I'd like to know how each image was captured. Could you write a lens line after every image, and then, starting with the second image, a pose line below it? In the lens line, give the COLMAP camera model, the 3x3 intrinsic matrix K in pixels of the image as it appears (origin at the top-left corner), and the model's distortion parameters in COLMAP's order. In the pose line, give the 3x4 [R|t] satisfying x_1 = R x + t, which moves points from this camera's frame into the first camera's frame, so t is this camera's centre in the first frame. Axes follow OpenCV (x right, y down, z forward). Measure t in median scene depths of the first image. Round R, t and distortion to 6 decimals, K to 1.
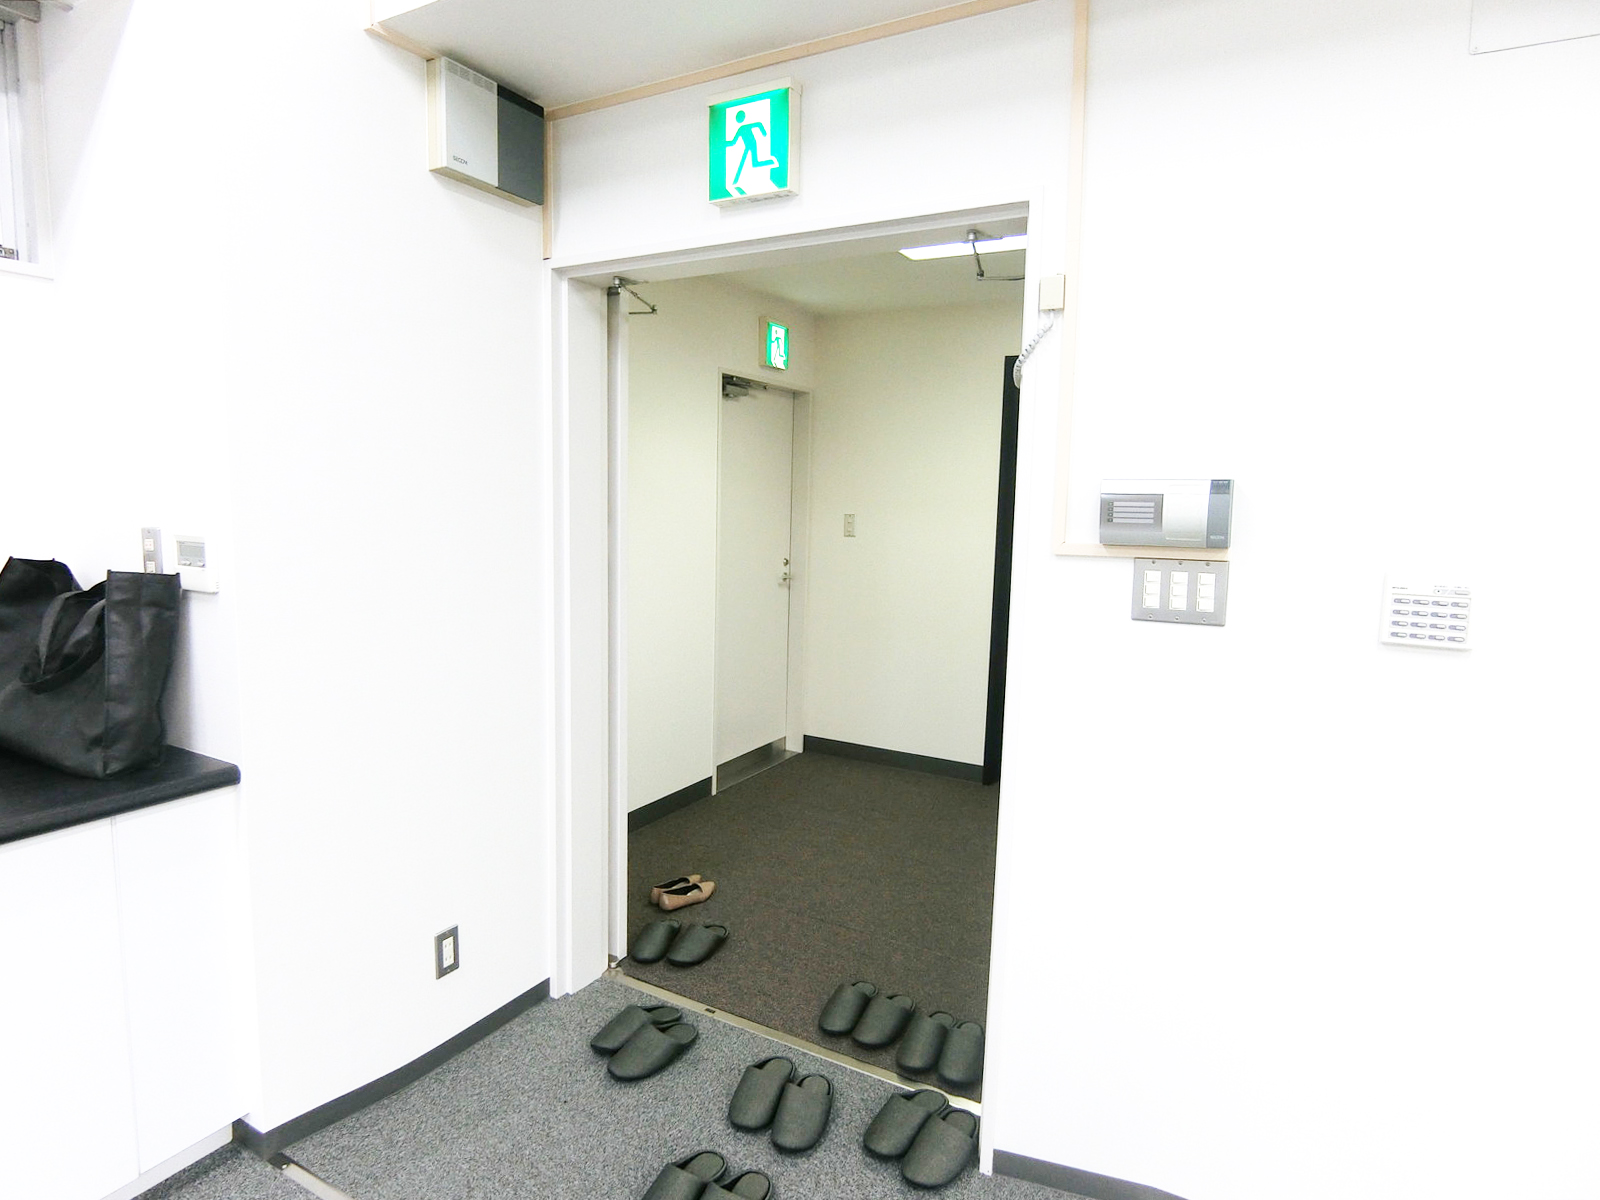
lens RADIAL K [[893.1, 0, 800.0], [0, 893.1, 600.0], [0, 0, 1]] dist [-0.001145, 0.000045]
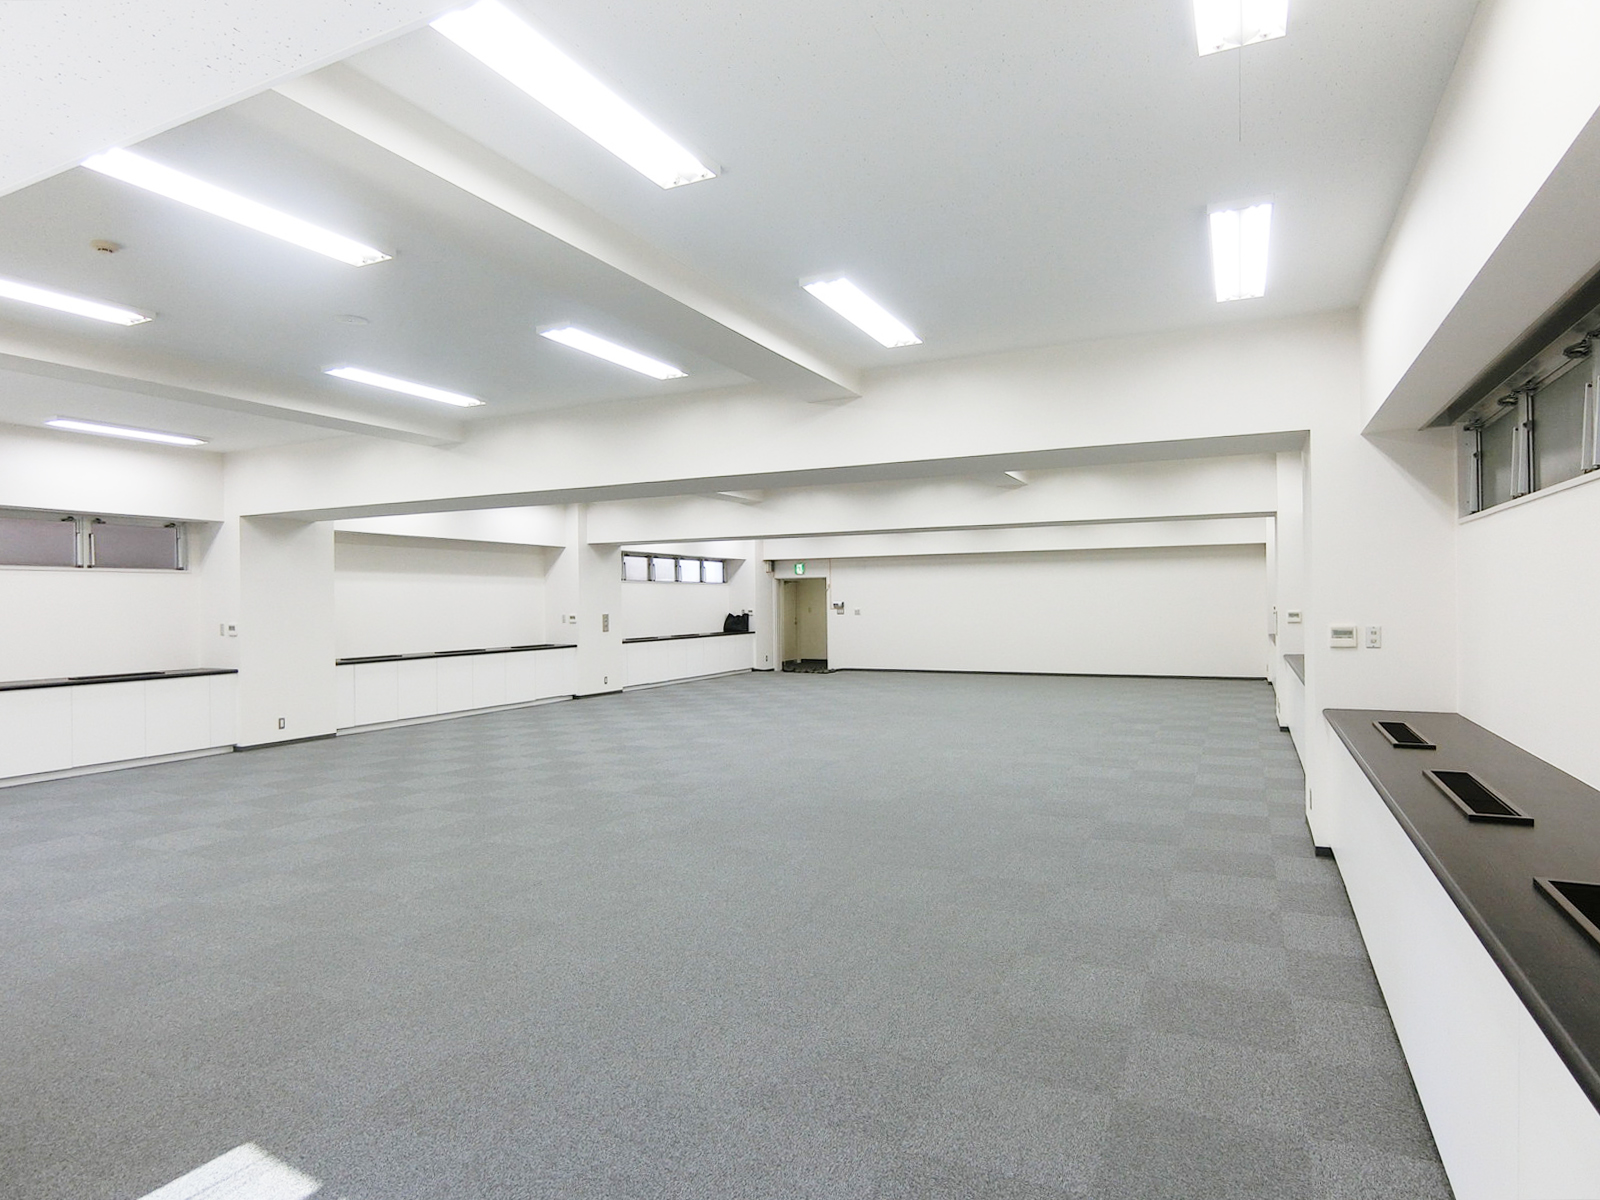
lens RADIAL K [[893.1, 0, 800.0], [0, 893.1, 600.0], [0, 0, 1]] dist [-0.001145, 0.000045]
pose [[0.997694, -0.035768, 0.057678, -0.672183], [0.042040, 0.992878, -0.111474, 0.989716], [-0.053280, 0.113642, 0.992092, -9.310146]]
